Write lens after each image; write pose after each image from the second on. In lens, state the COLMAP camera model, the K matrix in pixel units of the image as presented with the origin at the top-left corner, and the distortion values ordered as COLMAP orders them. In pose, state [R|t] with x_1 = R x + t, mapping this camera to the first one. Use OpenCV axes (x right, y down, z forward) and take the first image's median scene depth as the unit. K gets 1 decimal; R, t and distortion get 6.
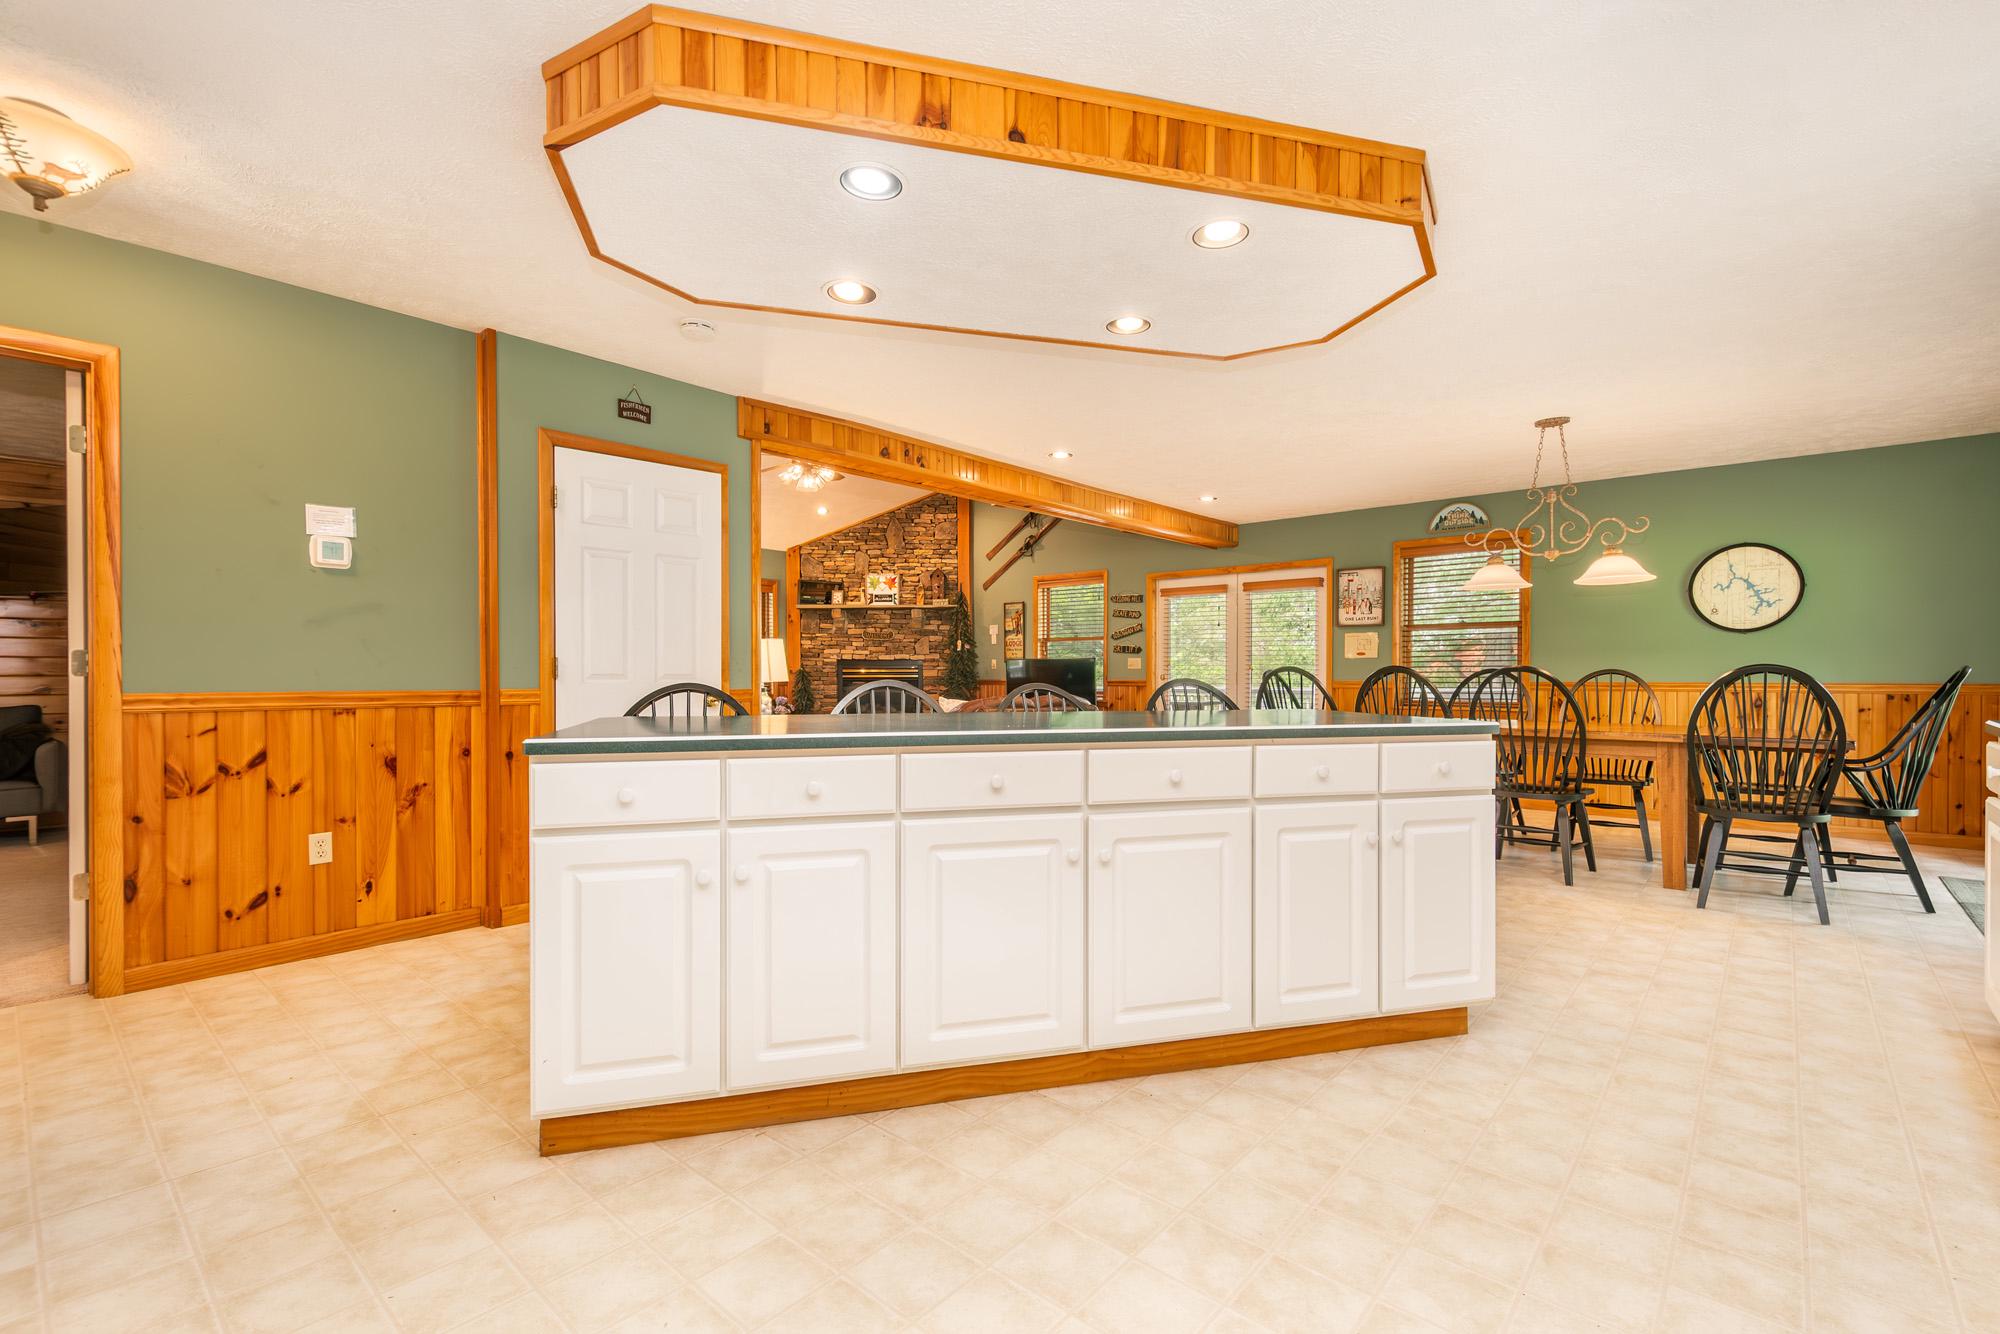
lens RADIAL K [[886.4, 0, 1012.7], [0, 886.4, 682.5], [0, 0, 1]] dist [0.009975, -0.003499]
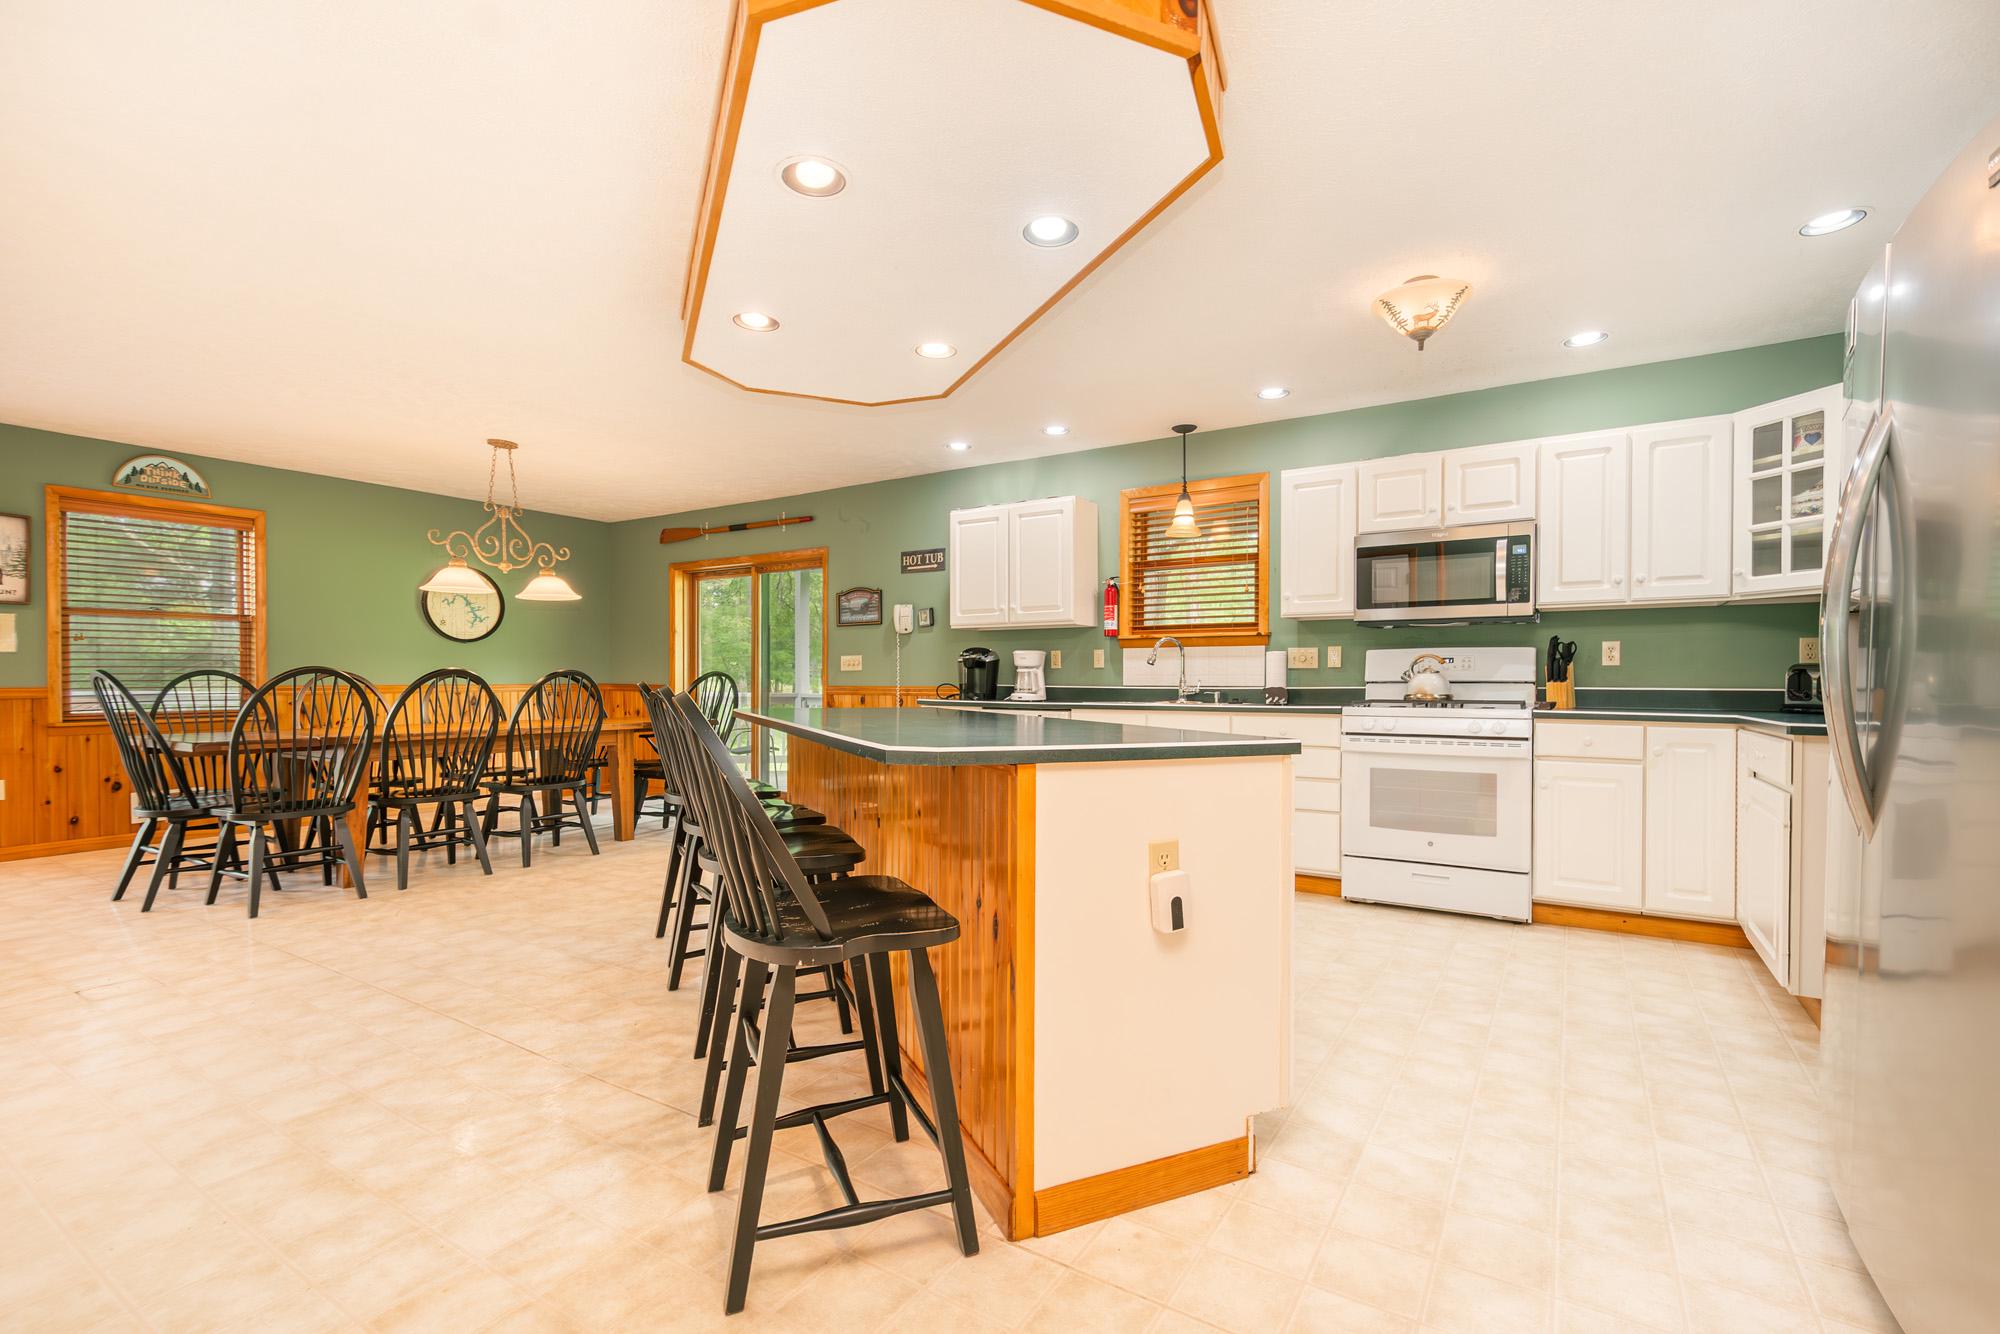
lens RADIAL K [[886.4, 0, 1022.4], [0, 886.4, 689.3], [0, 0, 1]] dist [0.009975, -0.003499]
pose [[-0.166094, -0.011273, 0.986045, -0.334933], [0.007759, 0.999889, 0.012739, -0.002417], [-0.986079, 0.009766, -0.165988, 0.332573]]
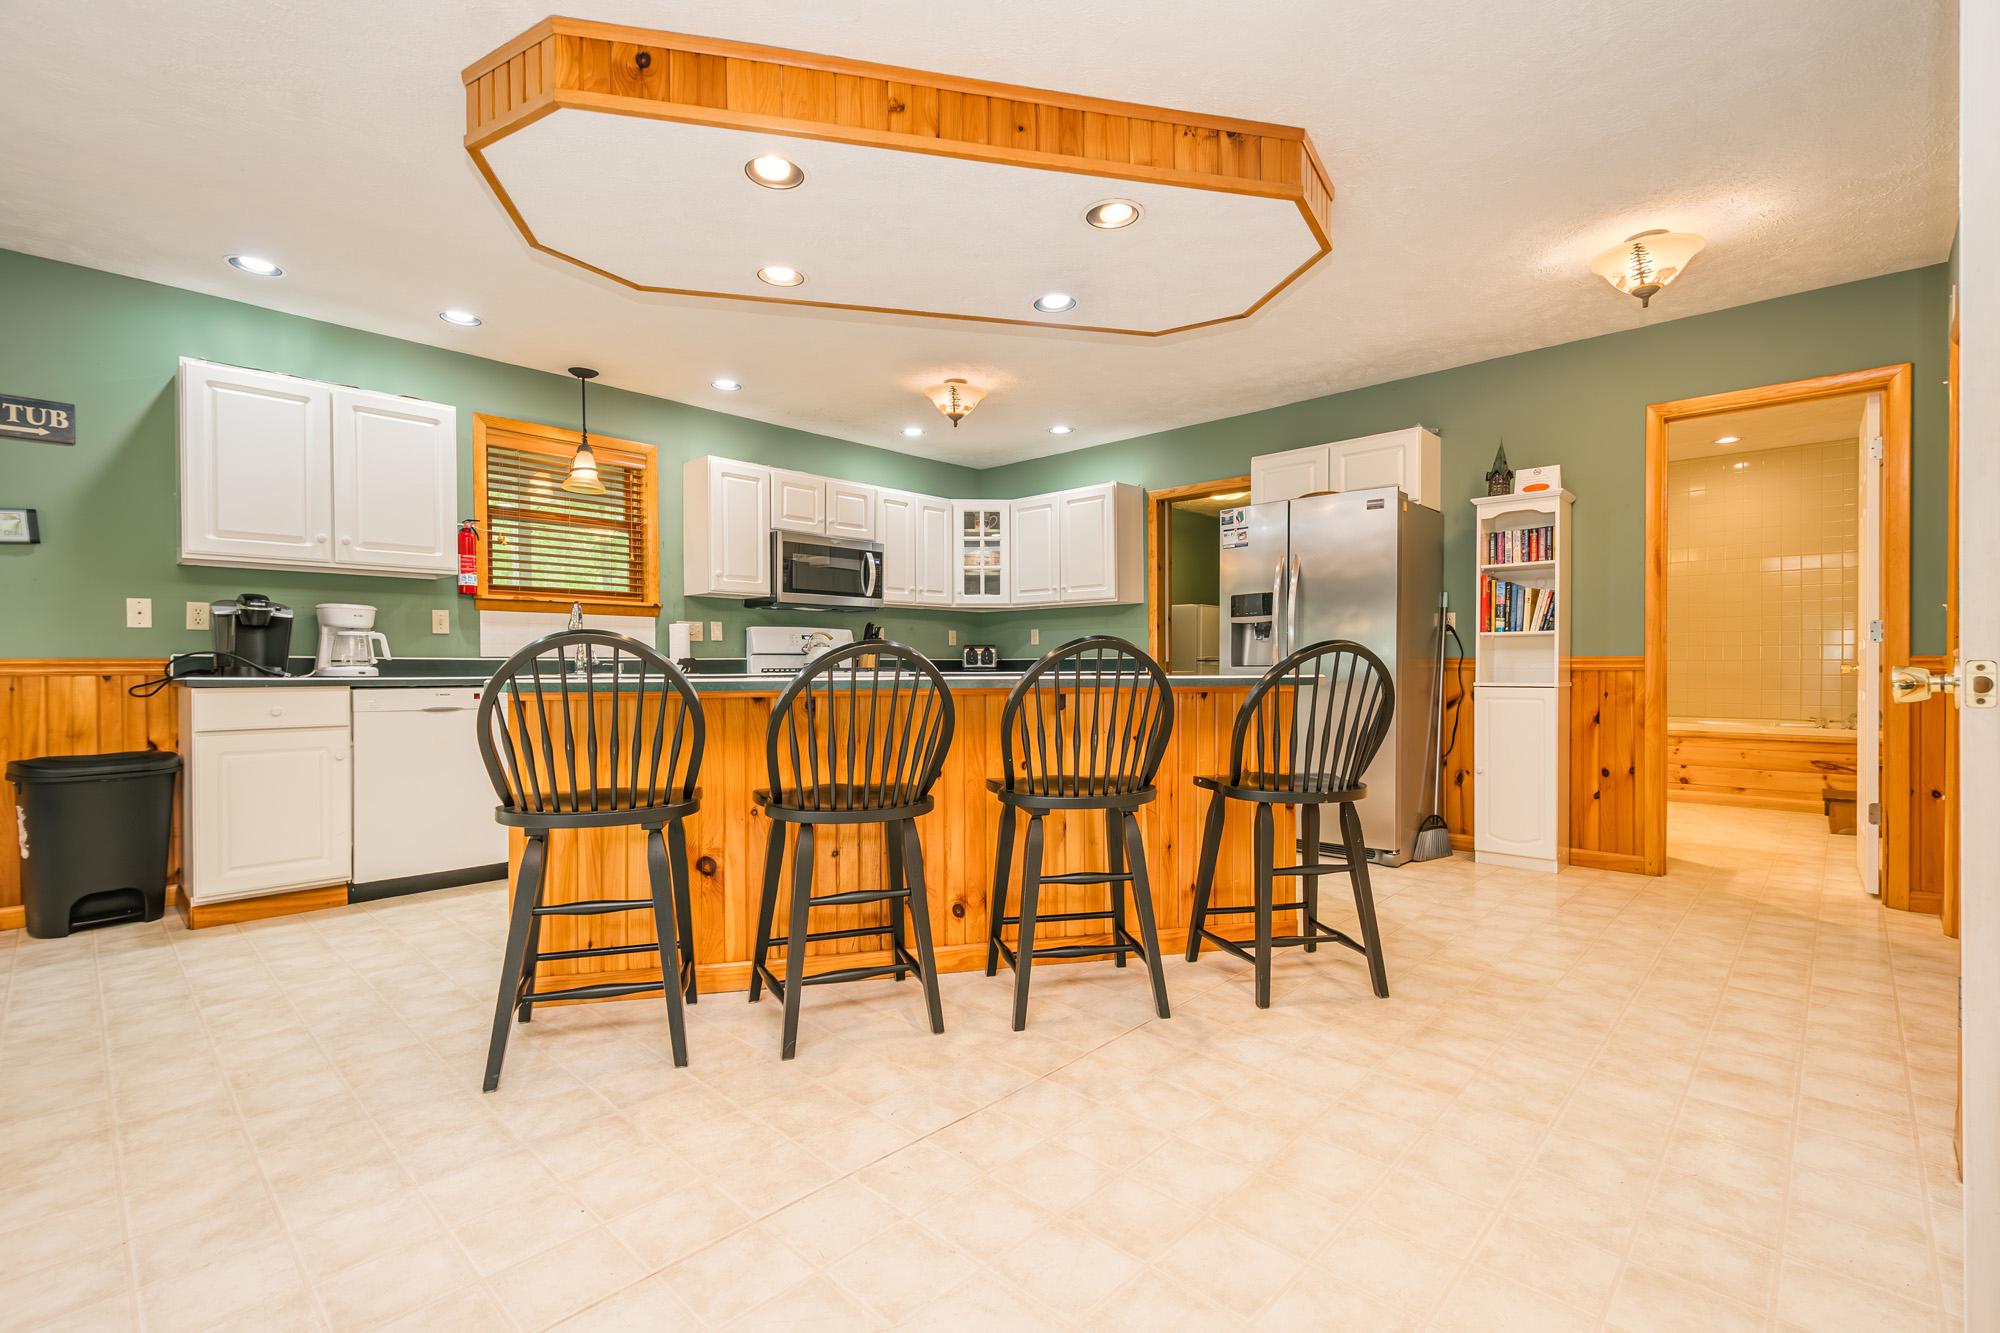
lens RADIAL K [[886.4, 0, 1013.6], [0, 886.4, 668.0], [0, 0, 1]] dist [0.009975, -0.003499]
pose [[-0.999592, 0.003317, 0.028380, -0.033770], [0.003628, 0.999934, 0.010890, 0.005874], [-0.028342, 0.010988, -0.999538, 0.669137]]
